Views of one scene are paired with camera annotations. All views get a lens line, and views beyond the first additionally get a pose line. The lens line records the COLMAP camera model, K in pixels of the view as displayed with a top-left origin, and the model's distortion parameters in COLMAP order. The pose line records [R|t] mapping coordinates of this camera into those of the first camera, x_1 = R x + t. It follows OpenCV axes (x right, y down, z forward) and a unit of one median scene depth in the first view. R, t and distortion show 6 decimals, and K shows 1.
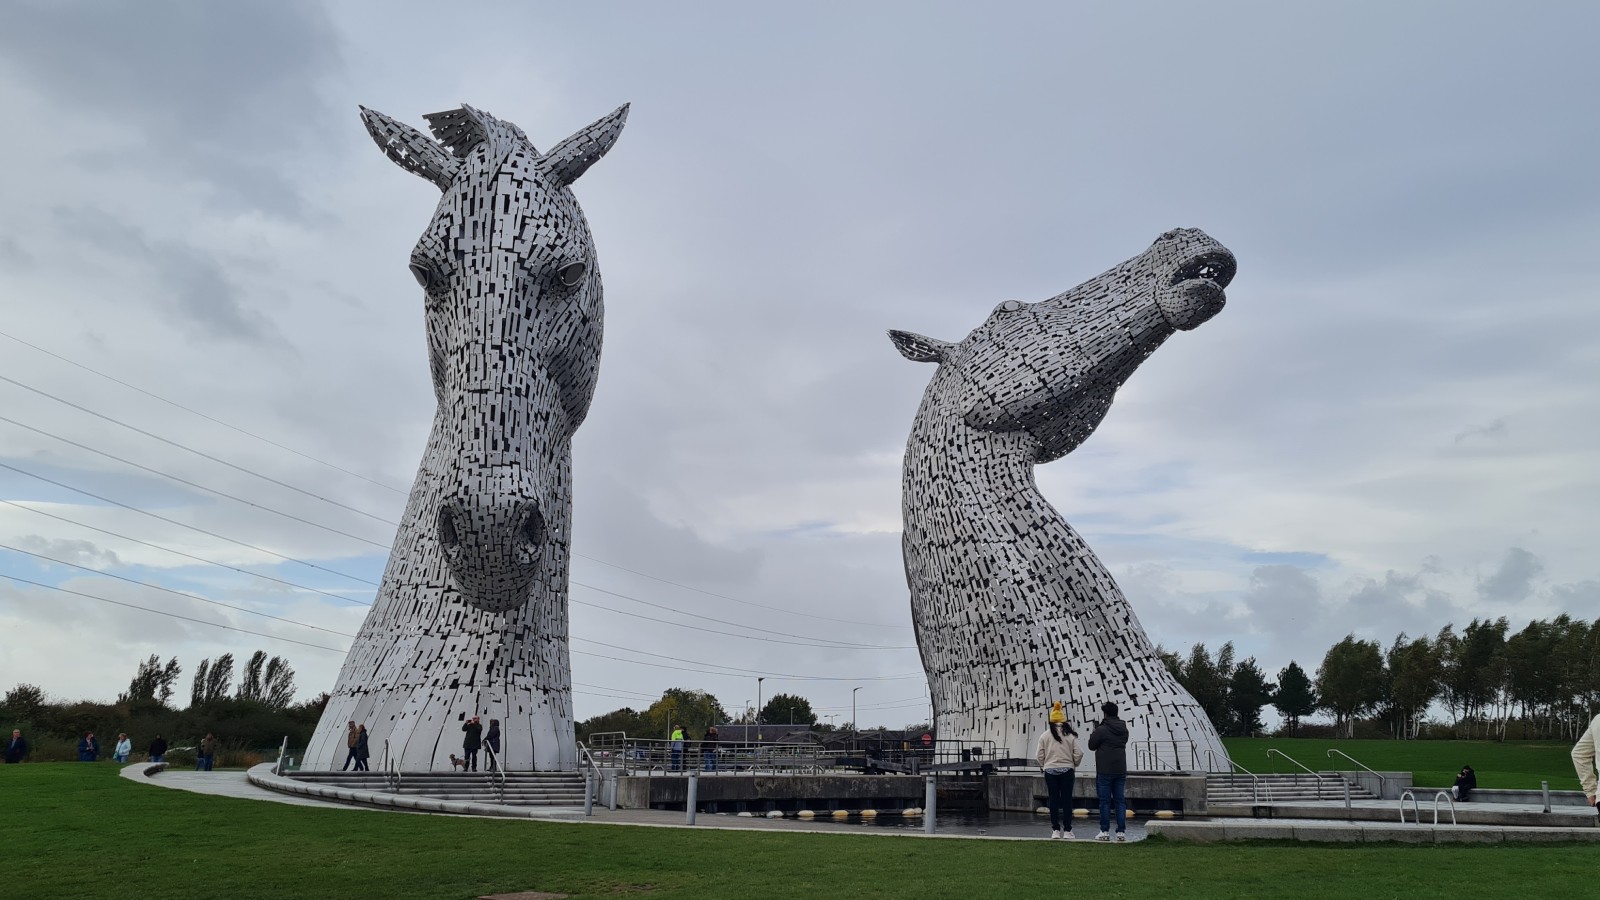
lens RADIAL K [[1377.9, 0, 805.2], [0, 1377.9, 481.0], [0, 0, 1]] dist [0.036256, 0.002038]
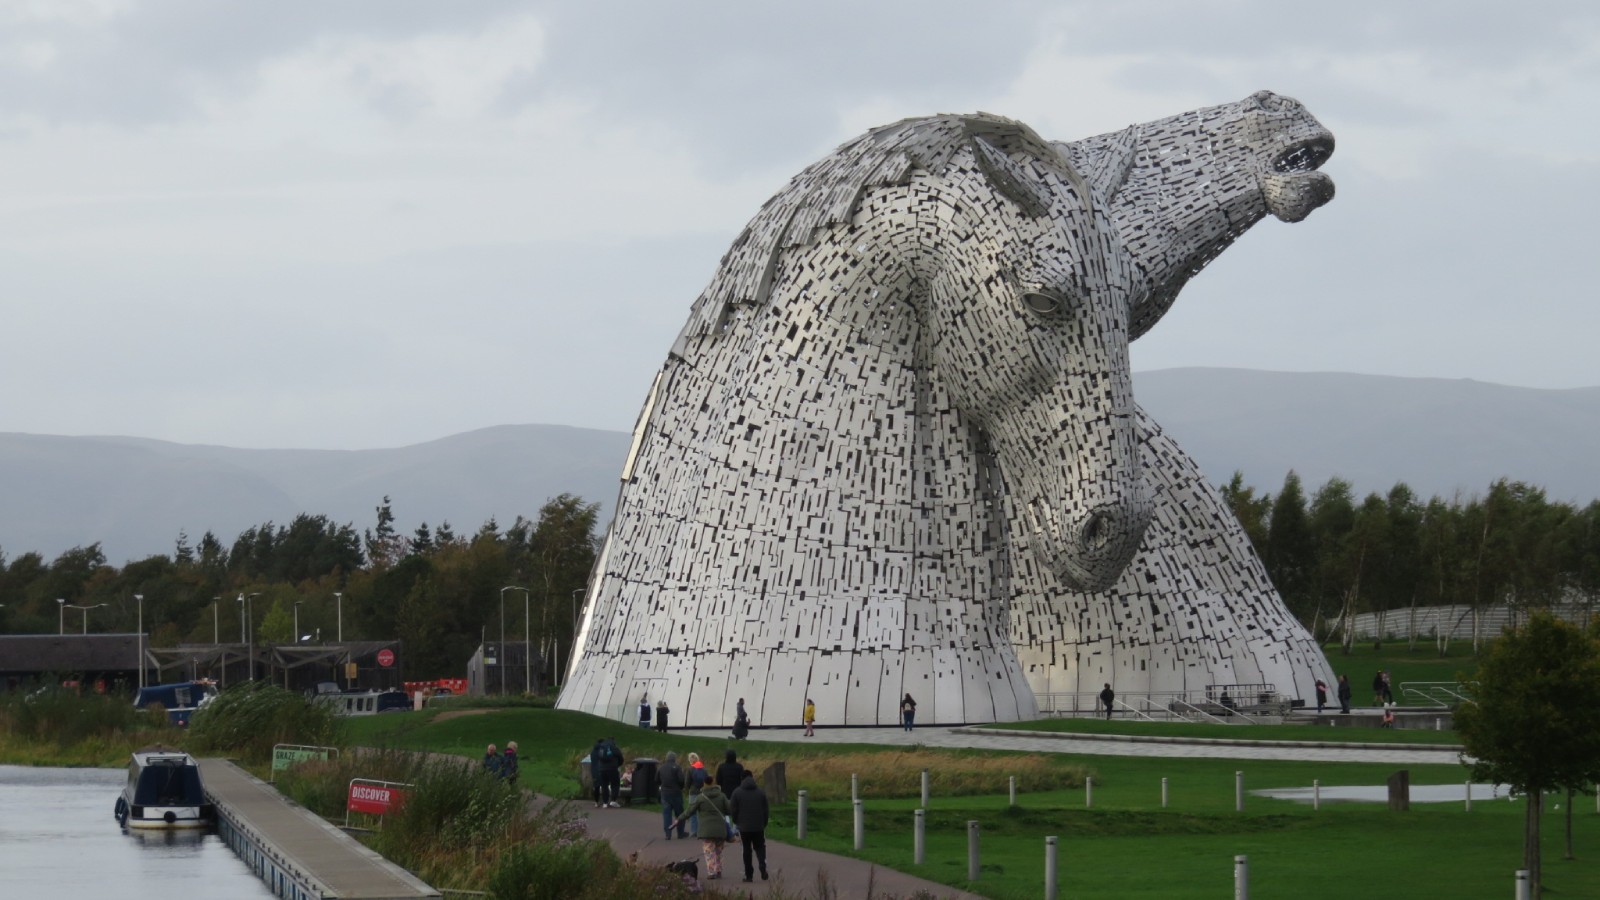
lens RADIAL K [[6566.8, 0, 800.0], [0, 6566.8, 450.0], [0, 0, 1]] dist [0.063672, 2.458415]
pose [[0.795844, -0.001530, 0.605500, -2.696374], [-0.101922, 0.985389, 0.136453, -0.541251], [-0.596862, -0.170309, 0.784060, -2.294456]]
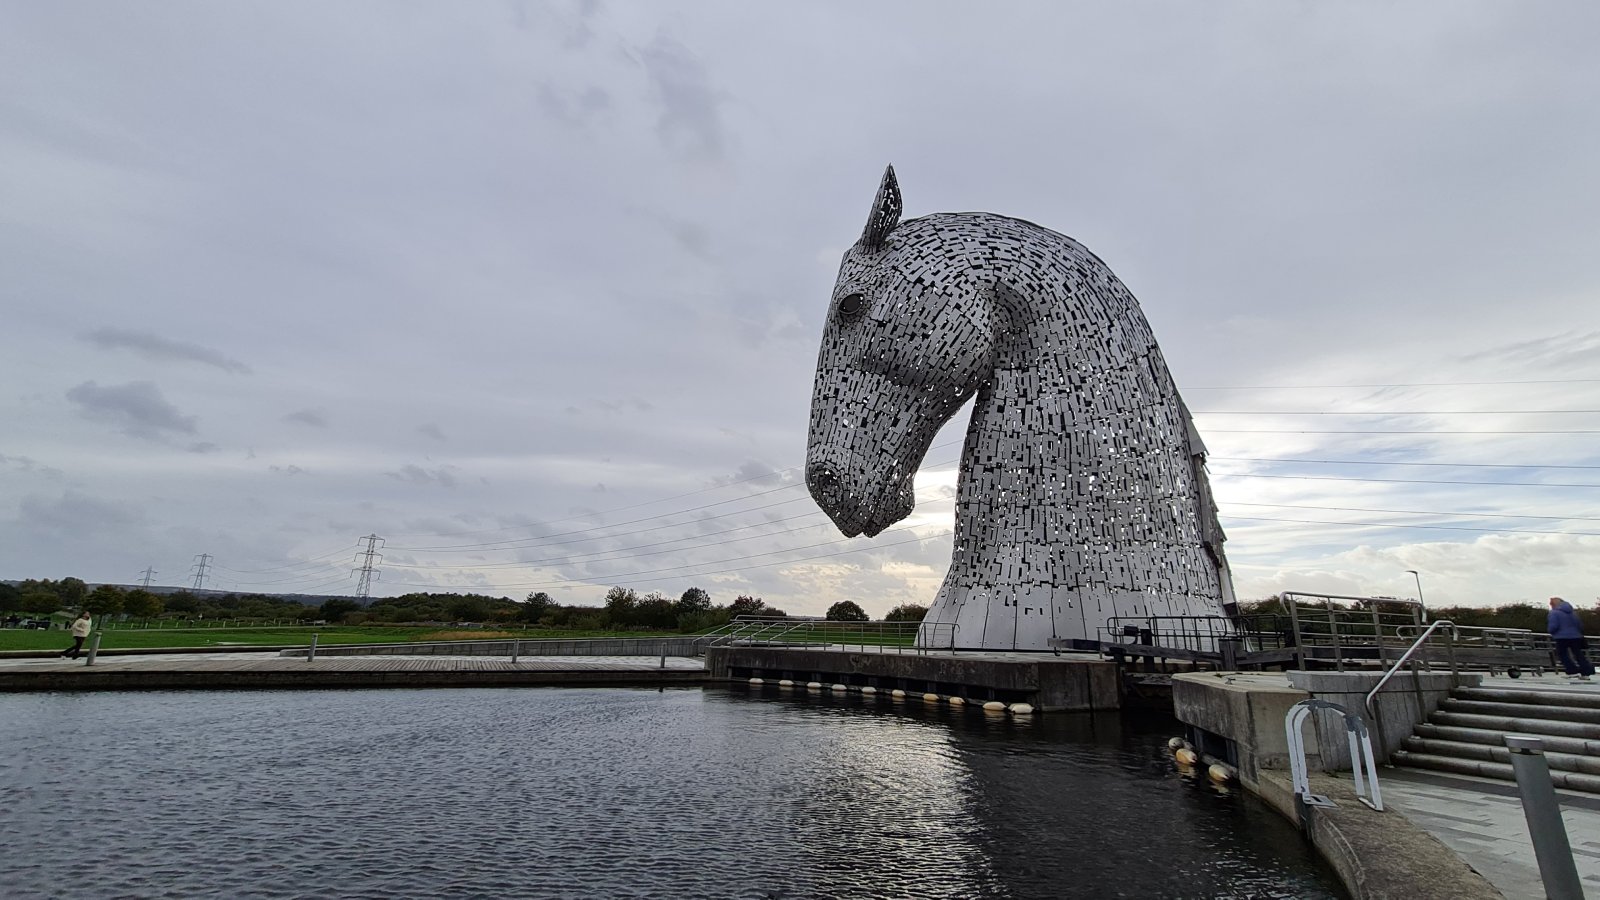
lens RADIAL K [[667.4, 0, 794.9], [0, 667.4, 455.8], [0, 0, 1]] dist [-0.000652, -0.000029]
pose [[0.005383, -0.261095, -0.965298, 0.345862], [0.176997, 0.950320, -0.256056, 0.127654], [0.984197, -0.169477, 0.051329, 0.631234]]
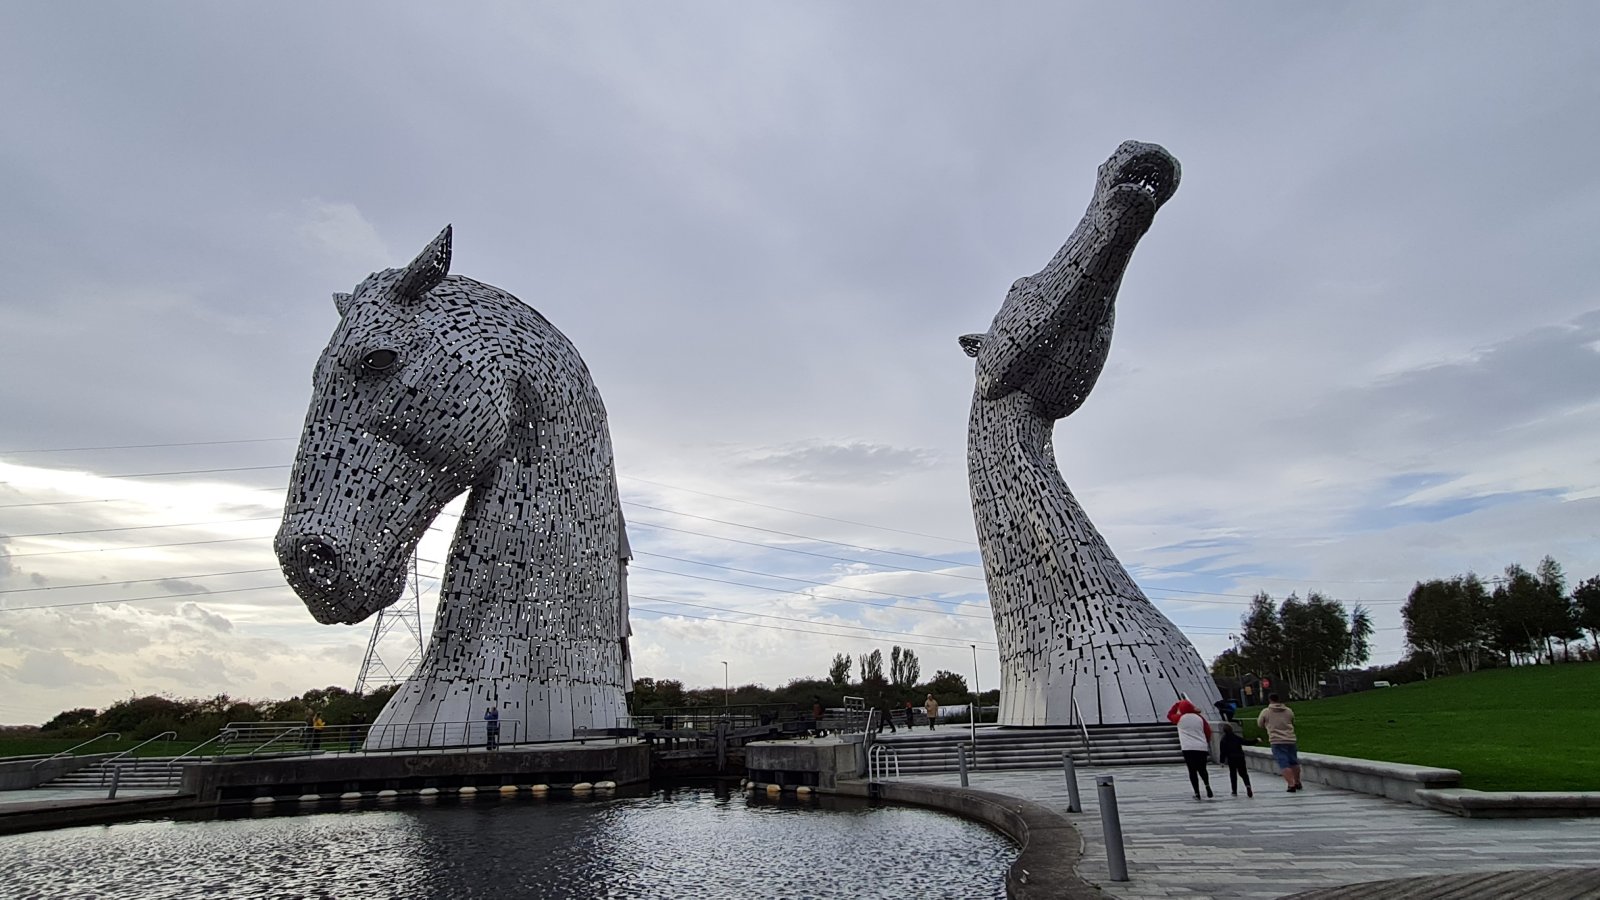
lens RADIAL K [[844.1, 0, 793.9], [0, 844.1, 458.0], [0, 0, 1]] dist [0.000845, 0.000554]
pose [[0.790695, -0.211111, -0.574659, 0.420283], [0.159587, 0.977286, -0.139442, 0.083673], [0.591044, 0.018548, 0.806426, 0.422980]]
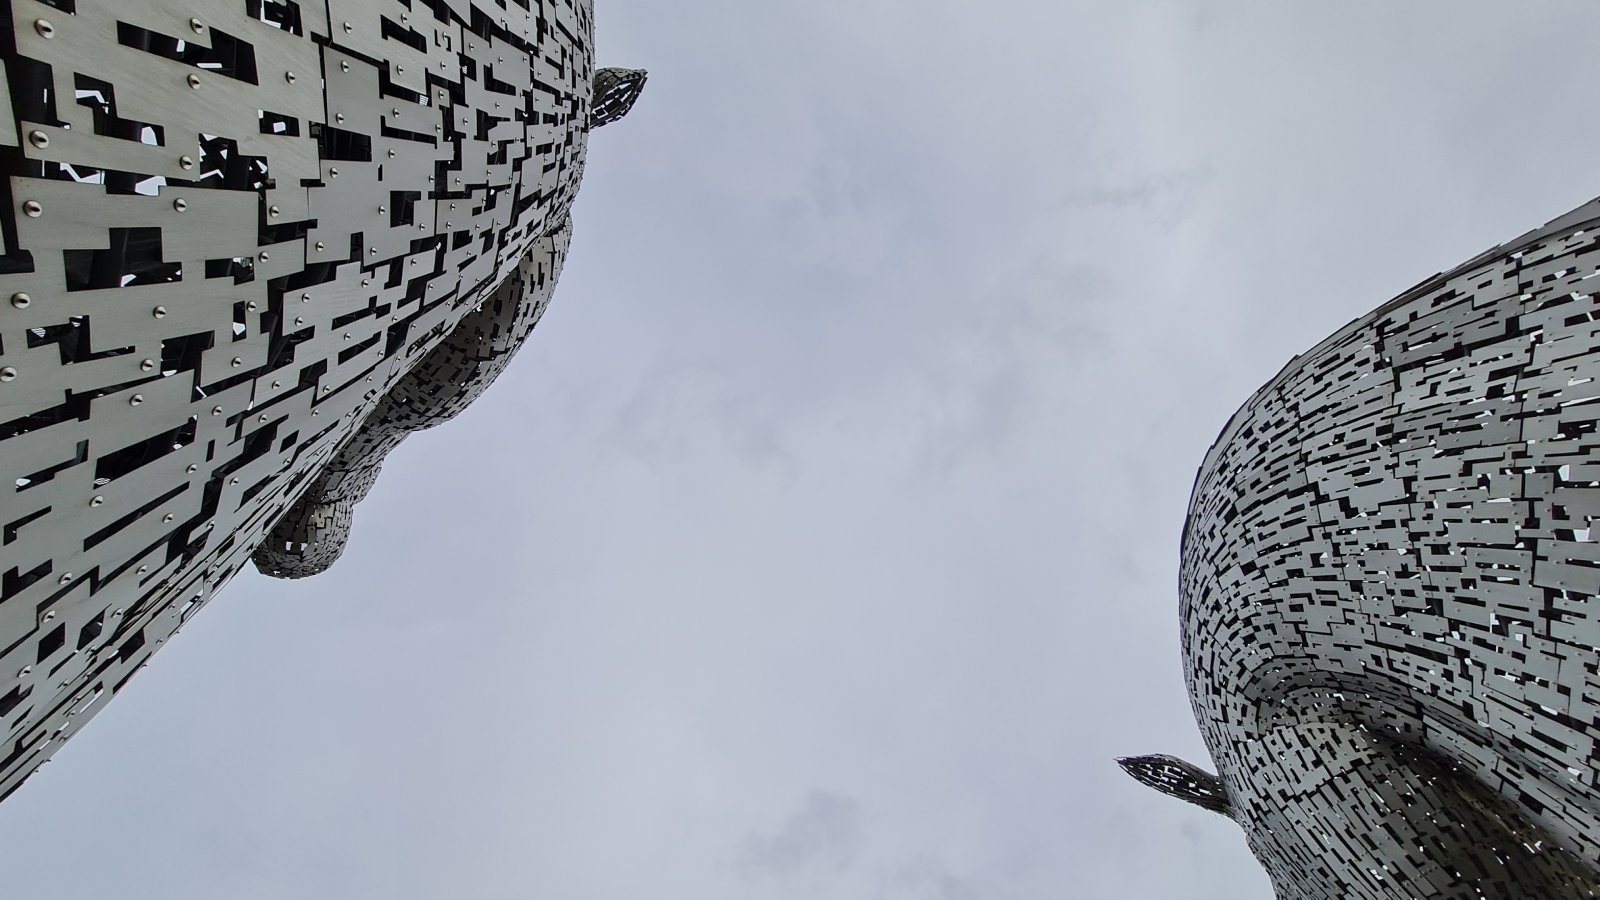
lens RADIAL K [[606.7, 0, 800.0], [0, 606.7, 450.0], [0, 0, 1]] dist [0.000643, 0.000081]
pose [[-0.951734, 0.291586, -0.095814, 0.087884], [0.087681, -0.040865, -0.995310, 0.192213], [-0.294134, -0.955671, 0.013326, 1.027176]]
